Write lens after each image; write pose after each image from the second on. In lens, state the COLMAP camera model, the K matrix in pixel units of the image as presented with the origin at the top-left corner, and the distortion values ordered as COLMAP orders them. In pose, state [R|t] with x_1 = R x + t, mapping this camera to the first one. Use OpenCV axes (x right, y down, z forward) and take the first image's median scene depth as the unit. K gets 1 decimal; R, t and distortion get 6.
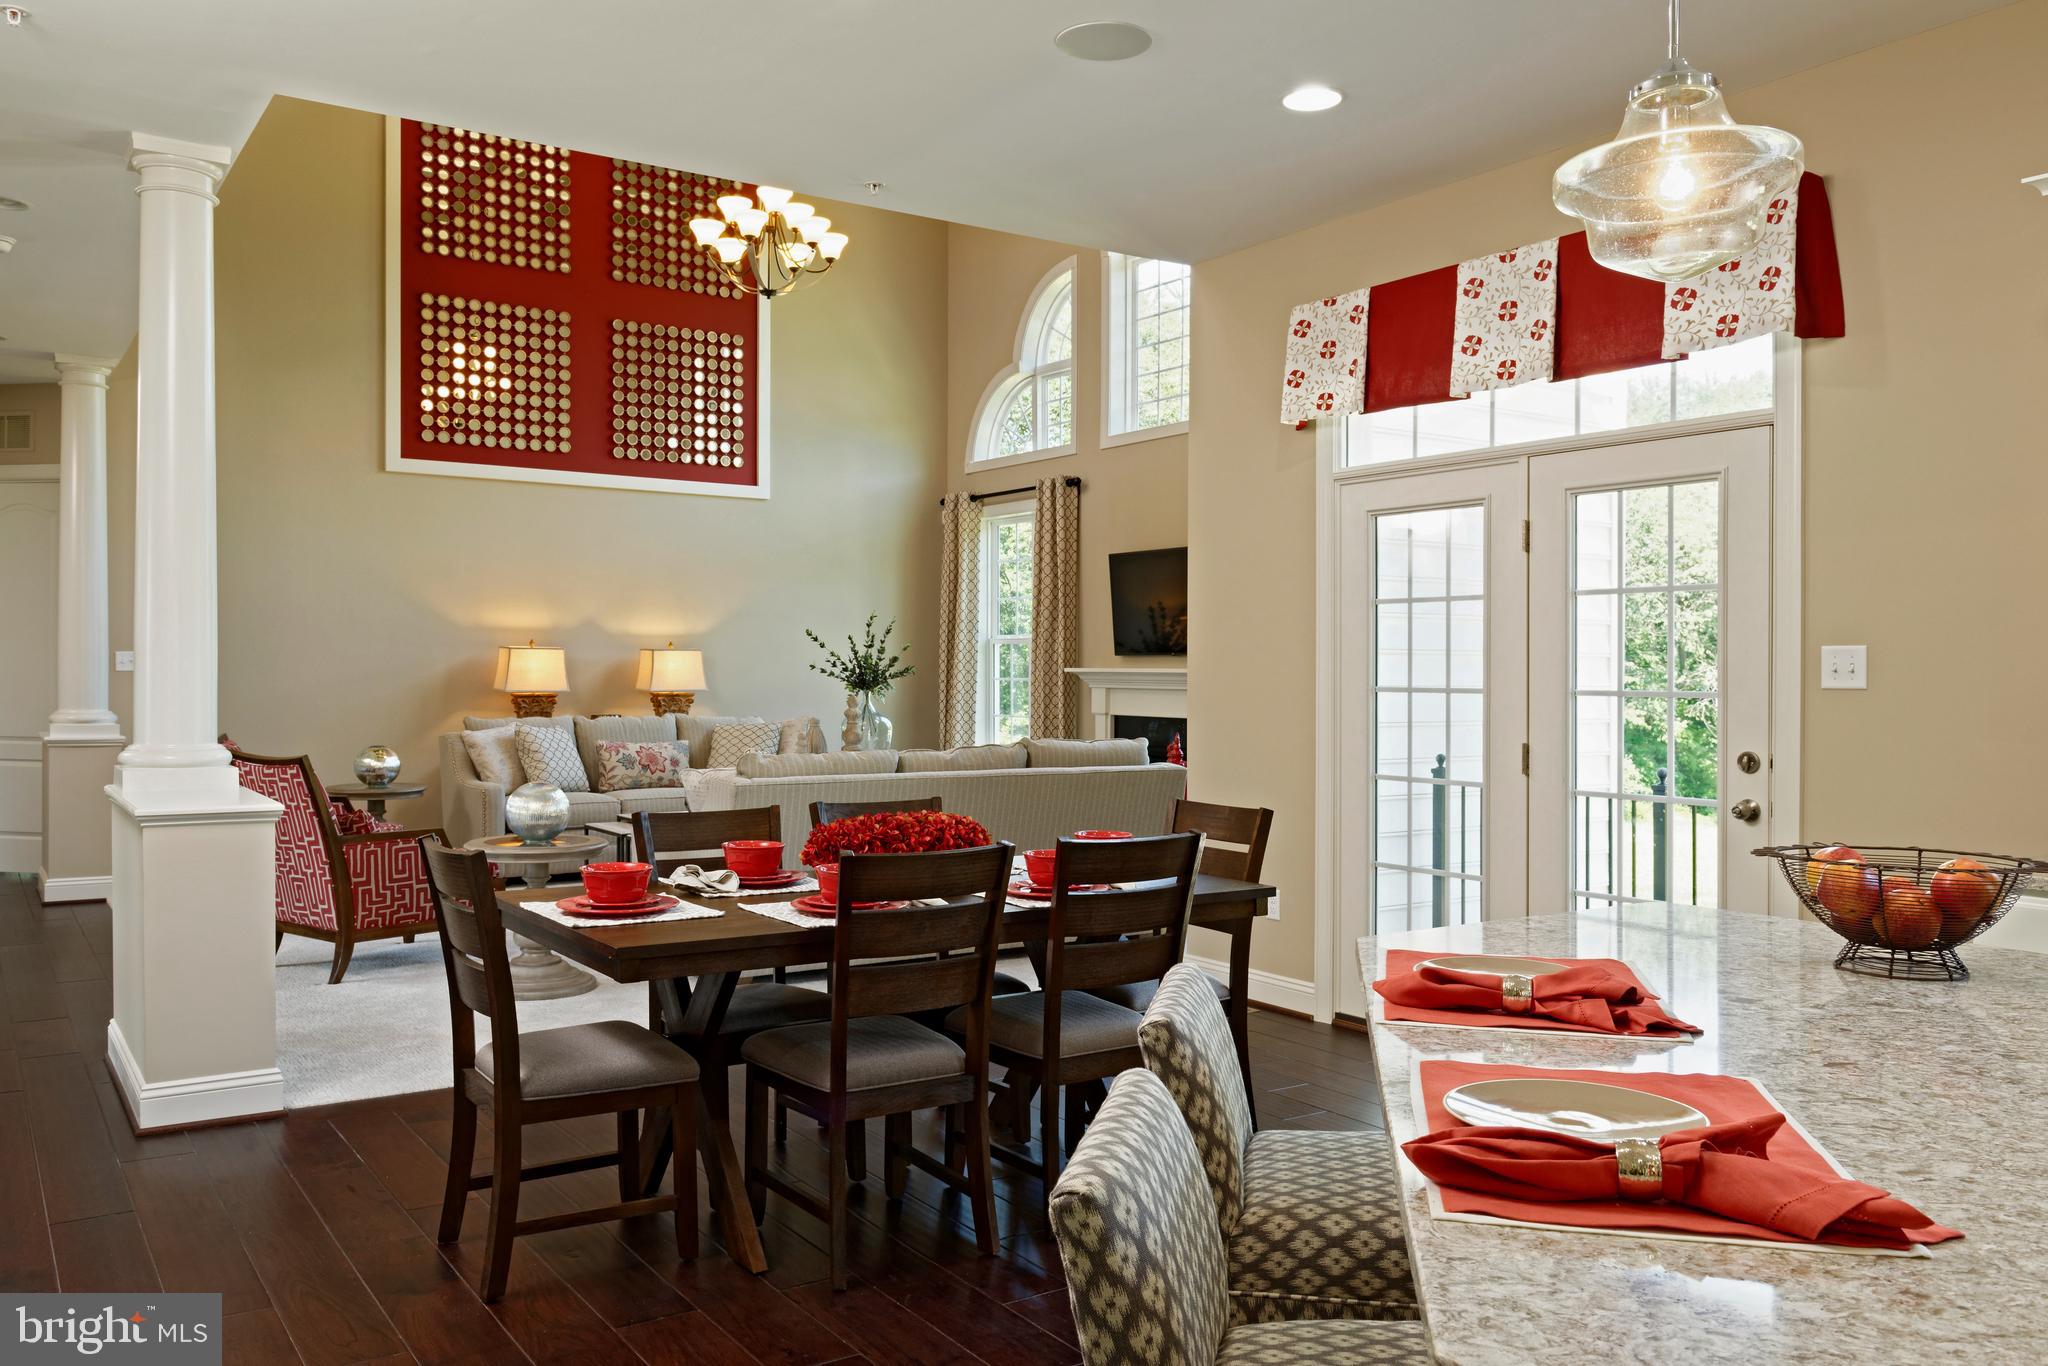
lens RADIAL K [[1574.0, 0, 1027.5], [0, 1574.0, 689.3], [0, 0, 1]] dist [0.007485, -0.004628]
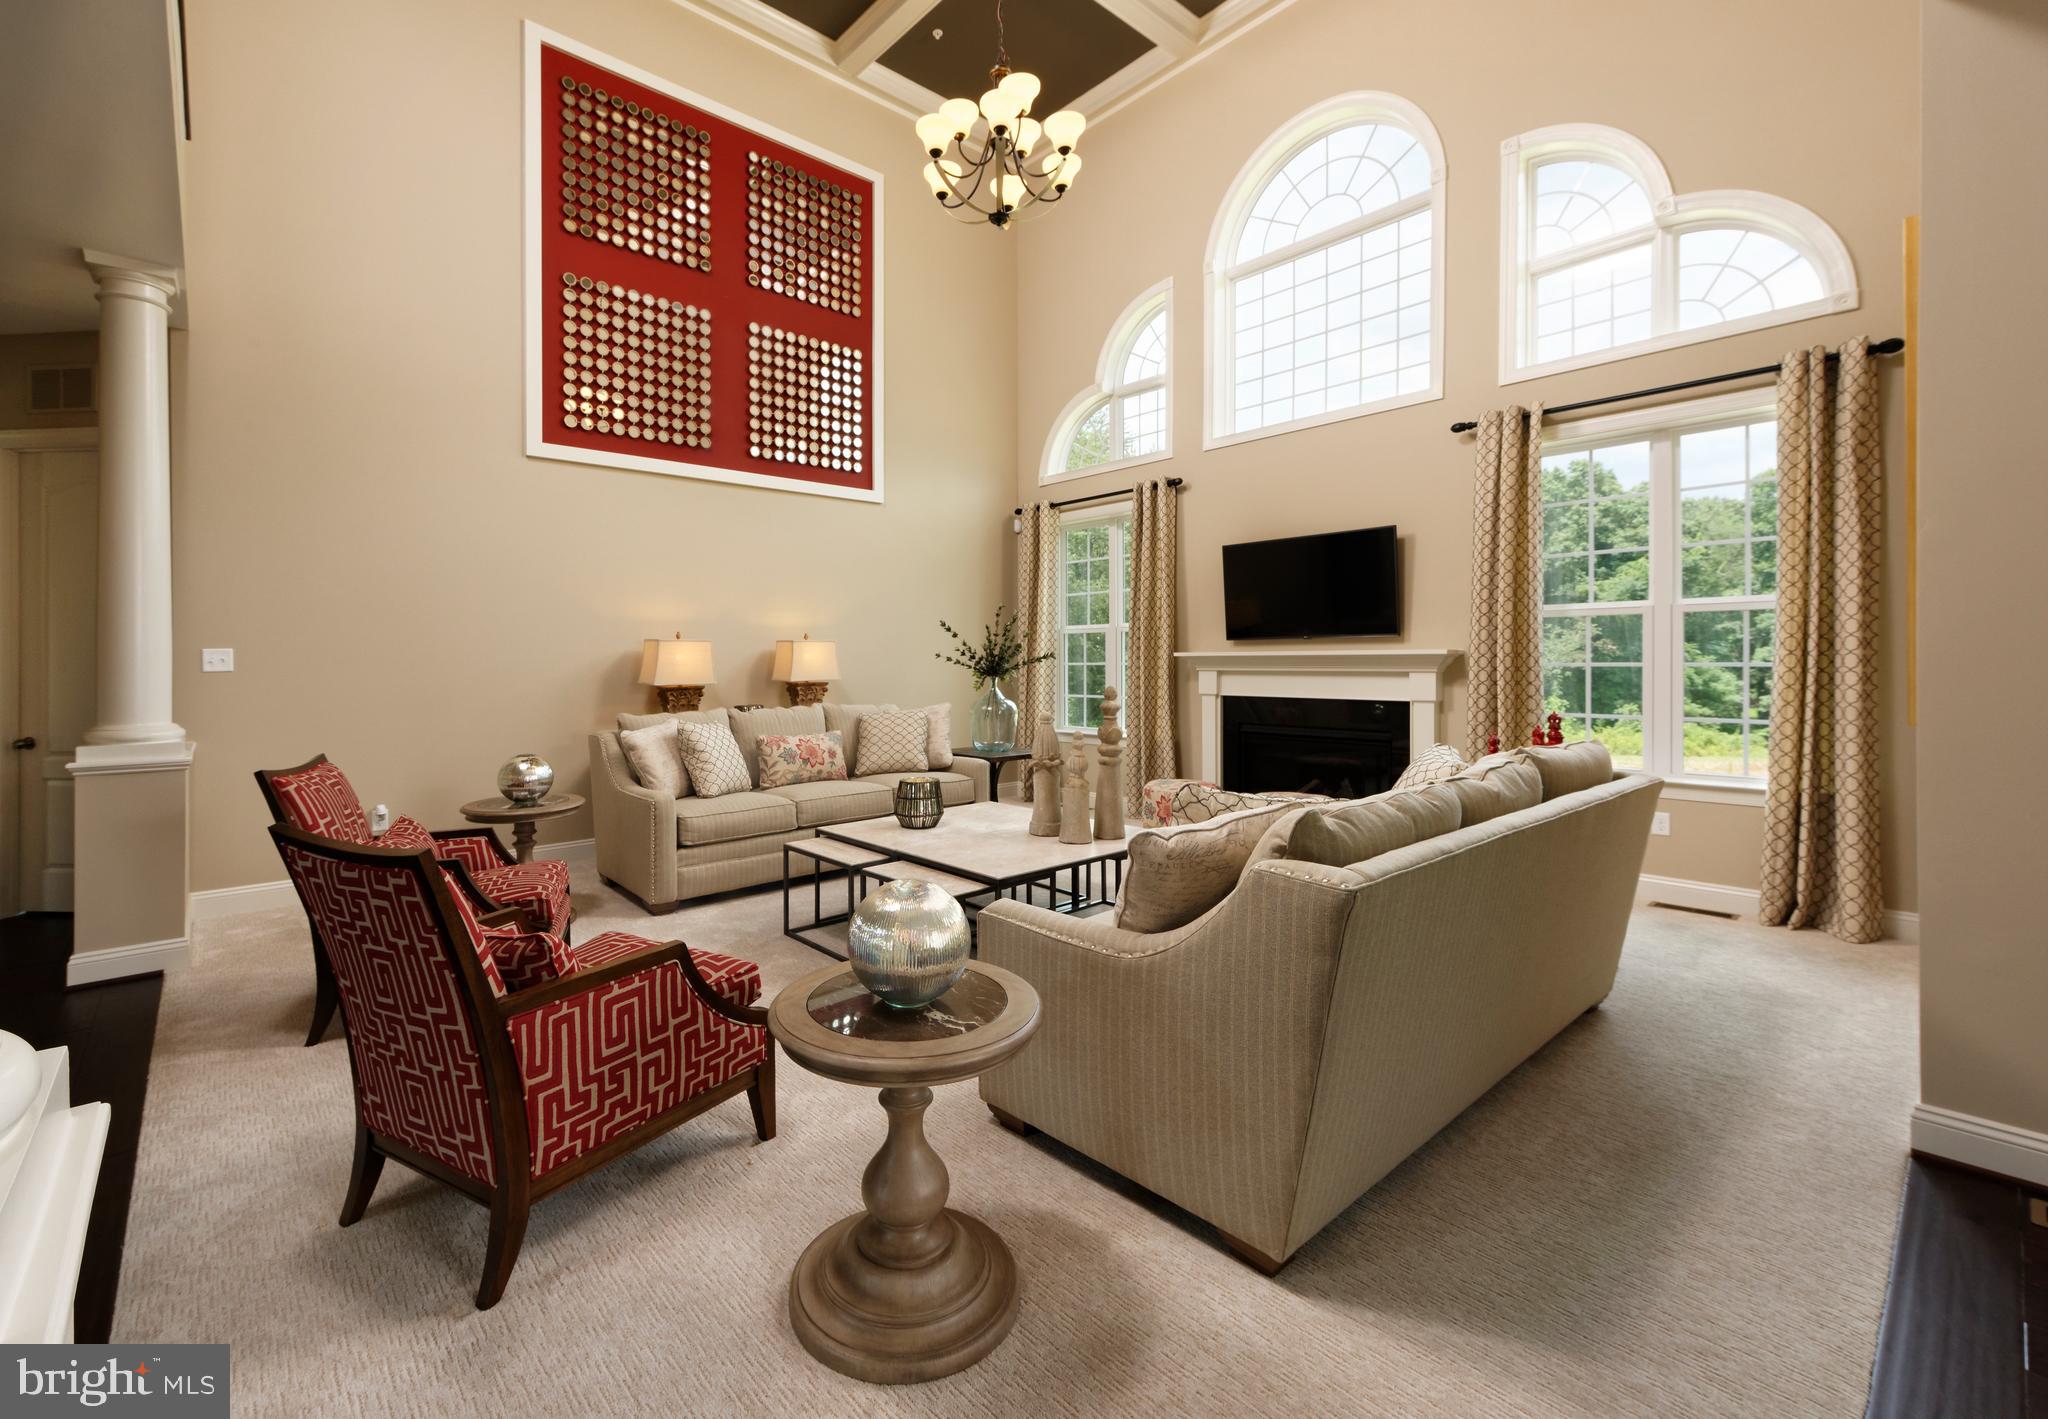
lens RADIAL K [[876.0, 0, 943.5], [0, 876.0, 649.6], [0, 0, 1]] dist [0.004513, 0.000342]
pose [[0.996053, -0.014962, 0.087494, -0.195012], [0.016923, 0.999621, -0.021716, -0.005691], [-0.087136, 0.023111, 0.995928, 0.432926]]
